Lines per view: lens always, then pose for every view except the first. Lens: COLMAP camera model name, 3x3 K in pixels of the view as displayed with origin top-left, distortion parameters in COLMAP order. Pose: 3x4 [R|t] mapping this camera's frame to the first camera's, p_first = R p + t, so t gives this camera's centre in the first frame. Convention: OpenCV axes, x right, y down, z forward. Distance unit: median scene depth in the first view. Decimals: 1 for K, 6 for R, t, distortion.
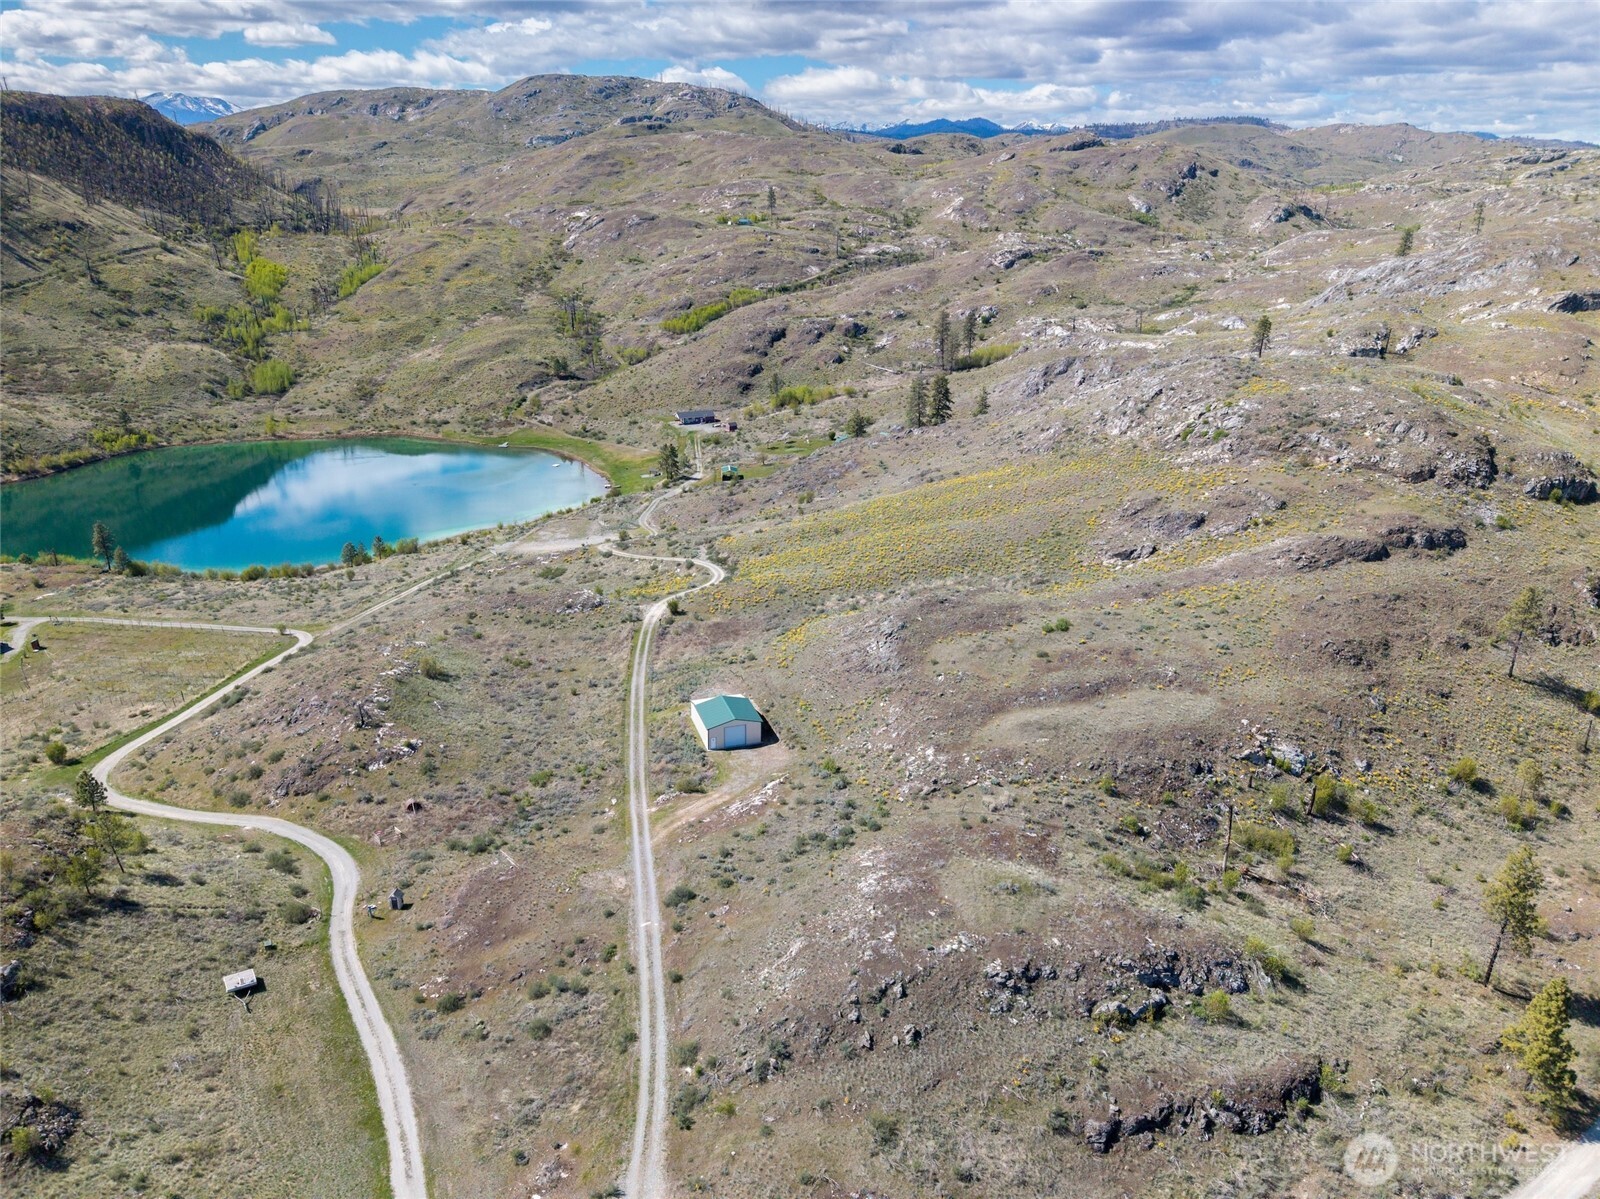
lens RADIAL K [[1067.8, 0, 796.5], [0, 1067.8, 606.5], [0, 0, 1]] dist [0.030166, -0.033804]
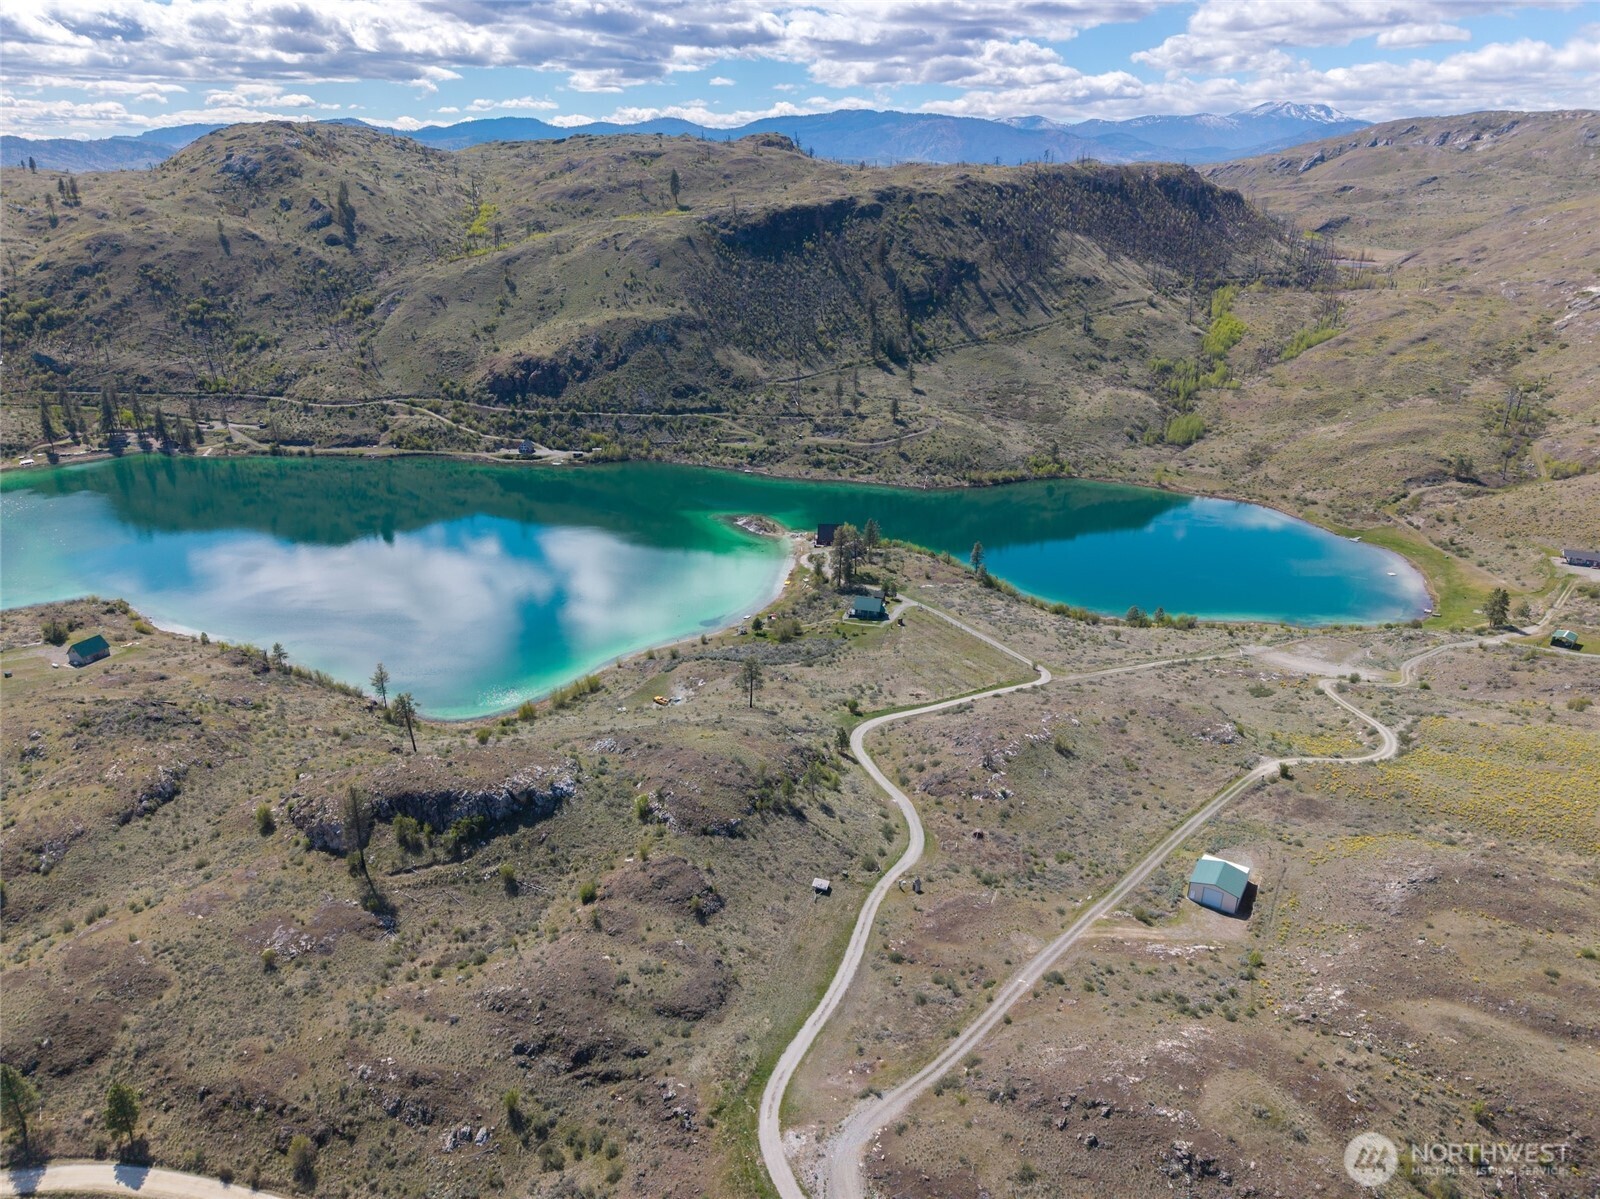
lens RADIAL K [[1070.9, 0, 794.3], [0, 1070.9, 601.6], [0, 0, 1]] dist [0.040259, -0.049662]
pose [[0.639494, 0.279269, -0.716279, 0.119331], [-0.283220, 0.951742, 0.118213, -0.058768], [0.714726, 0.127268, 0.687728, -0.061174]]
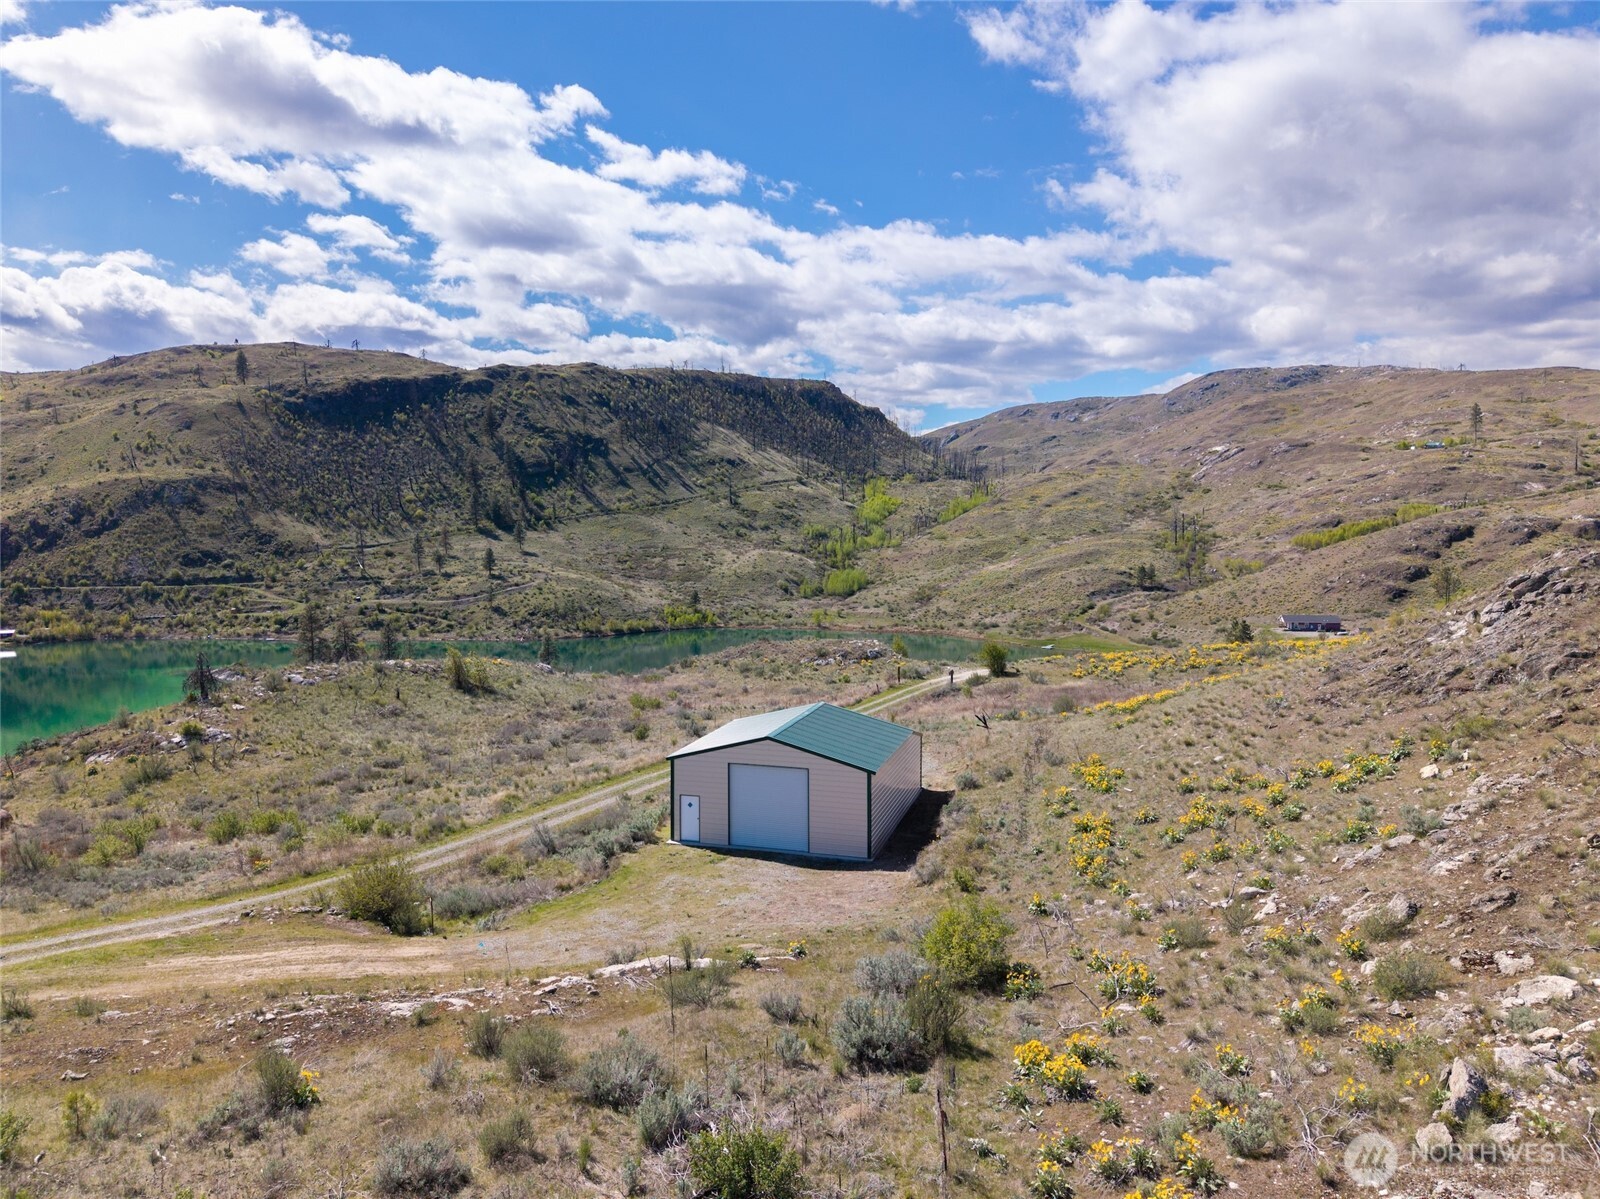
lens RADIAL K [[1067.8, 0, 796.5], [0, 1067.8, 606.5], [0, 0, 1]] dist [0.030166, -0.033804]
pose [[0.821790, 0.032099, -0.568886, 0.027803], [-0.195341, 0.953777, -0.228366, 0.038937], [0.535260, 0.298795, 0.790075, 0.221516]]
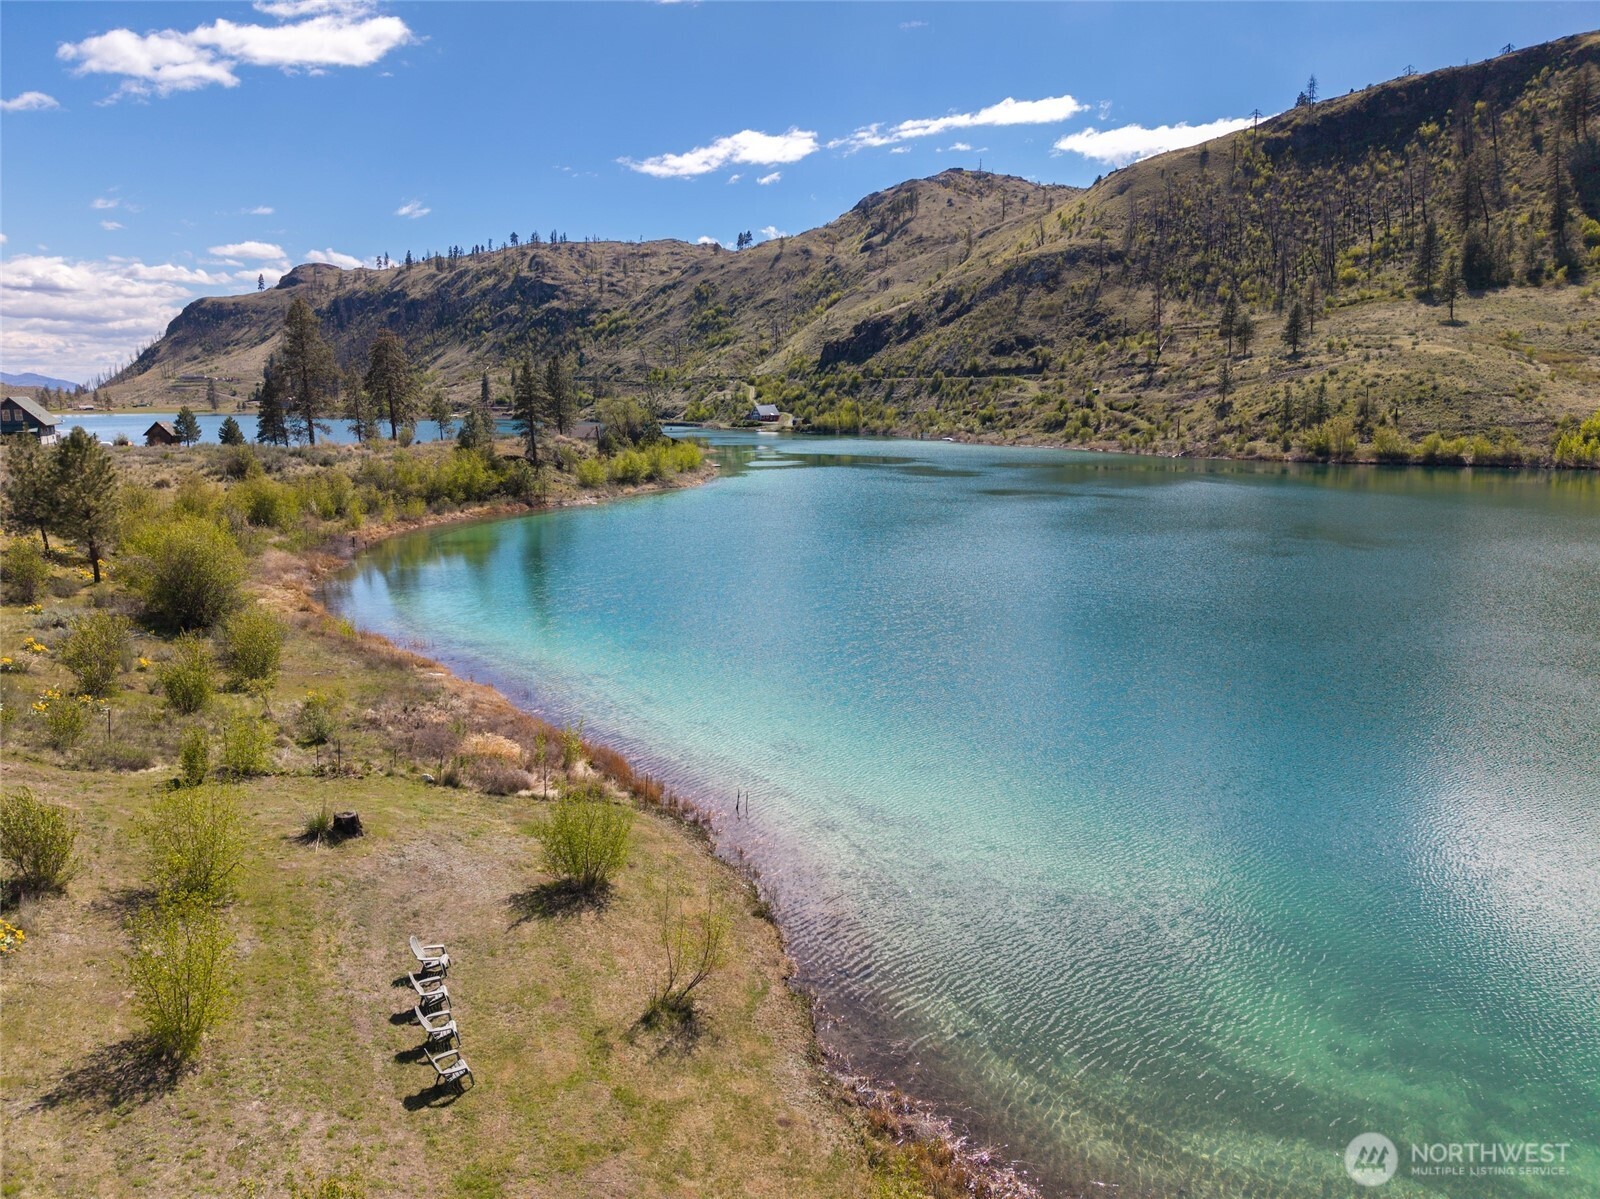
lens RADIAL K [[1067.8, 0, 796.5], [0, 1067.8, 606.5], [0, 0, 1]] dist [0.030166, -0.033804]
pose [[-0.220846, 0.175190, -0.959445, -0.145688], [-0.358720, 0.900189, 0.246941, -0.074840], [0.906944, 0.398708, -0.135959, 0.687505]]
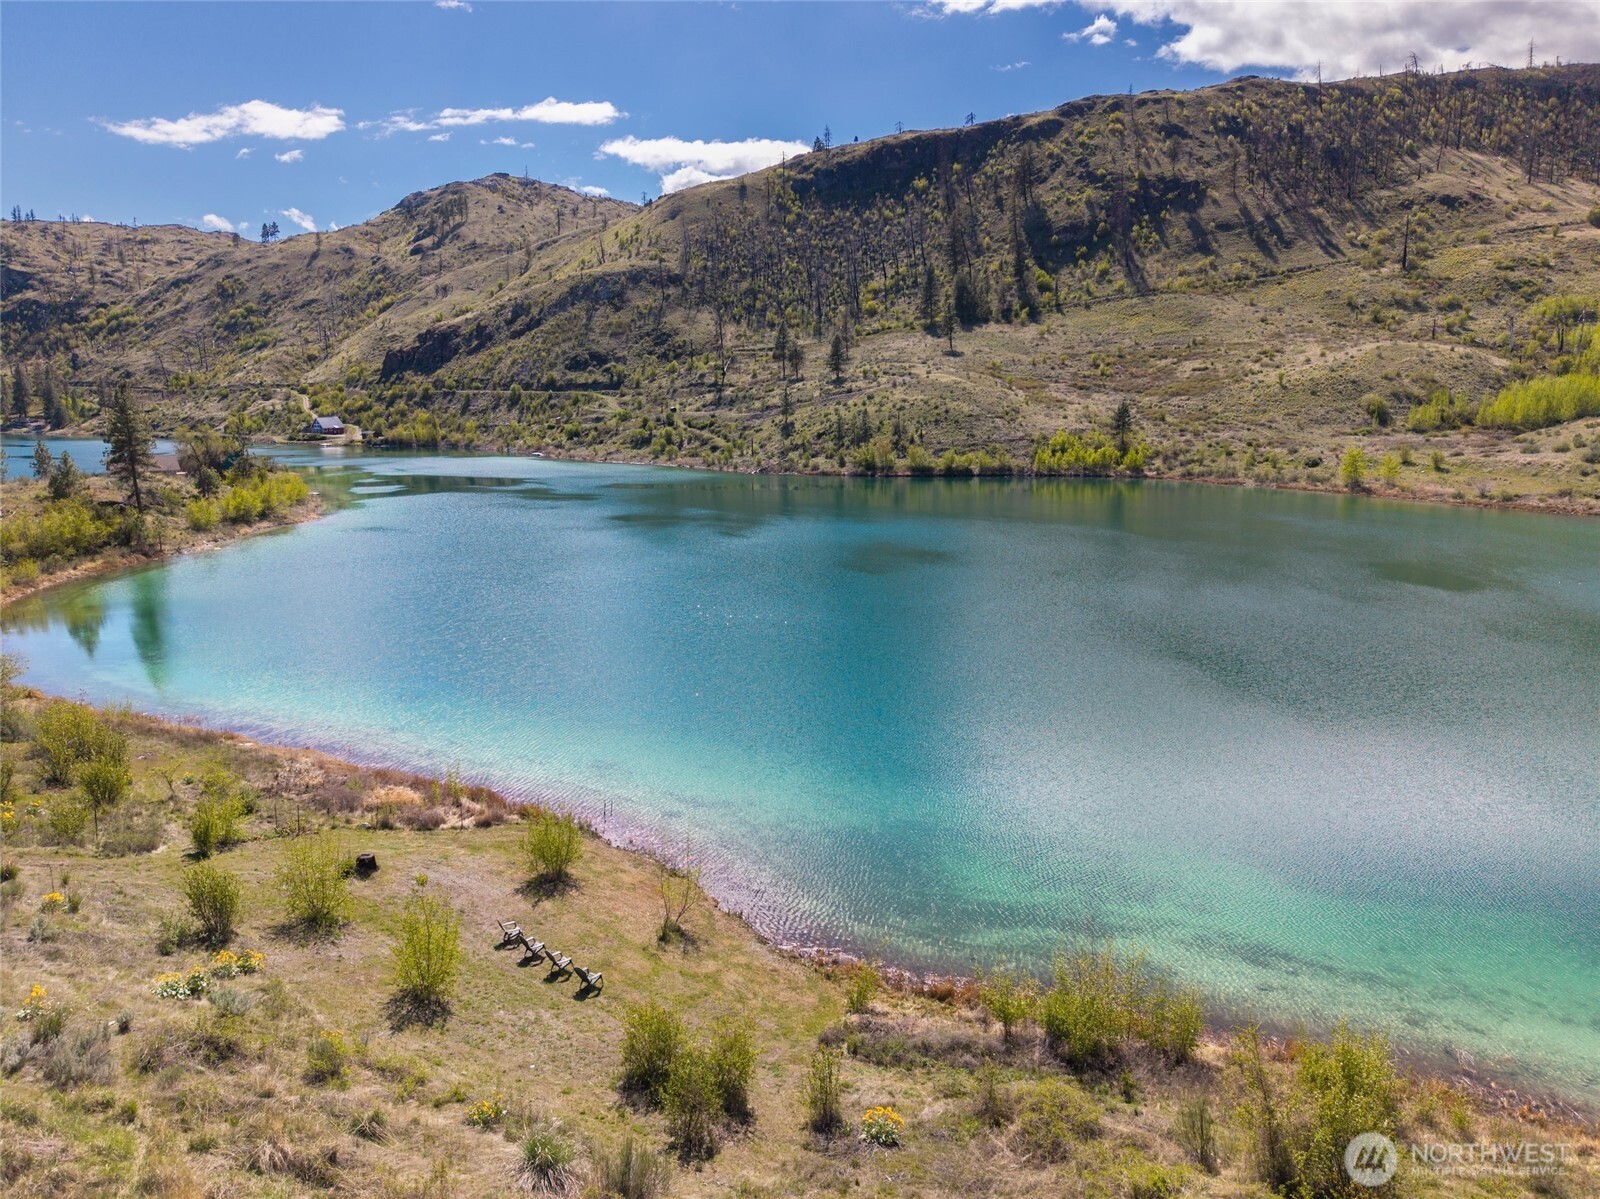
lens RADIAL K [[1067.8, 0, 796.5], [0, 1067.8, 606.5], [0, 0, 1]] dist [0.030166, -0.033804]
pose [[0.179672, 0.176331, -0.967794, -0.120040], [-0.357216, 0.928344, 0.102825, -0.077231], [0.916578, 0.327237, 0.229786, 0.670172]]
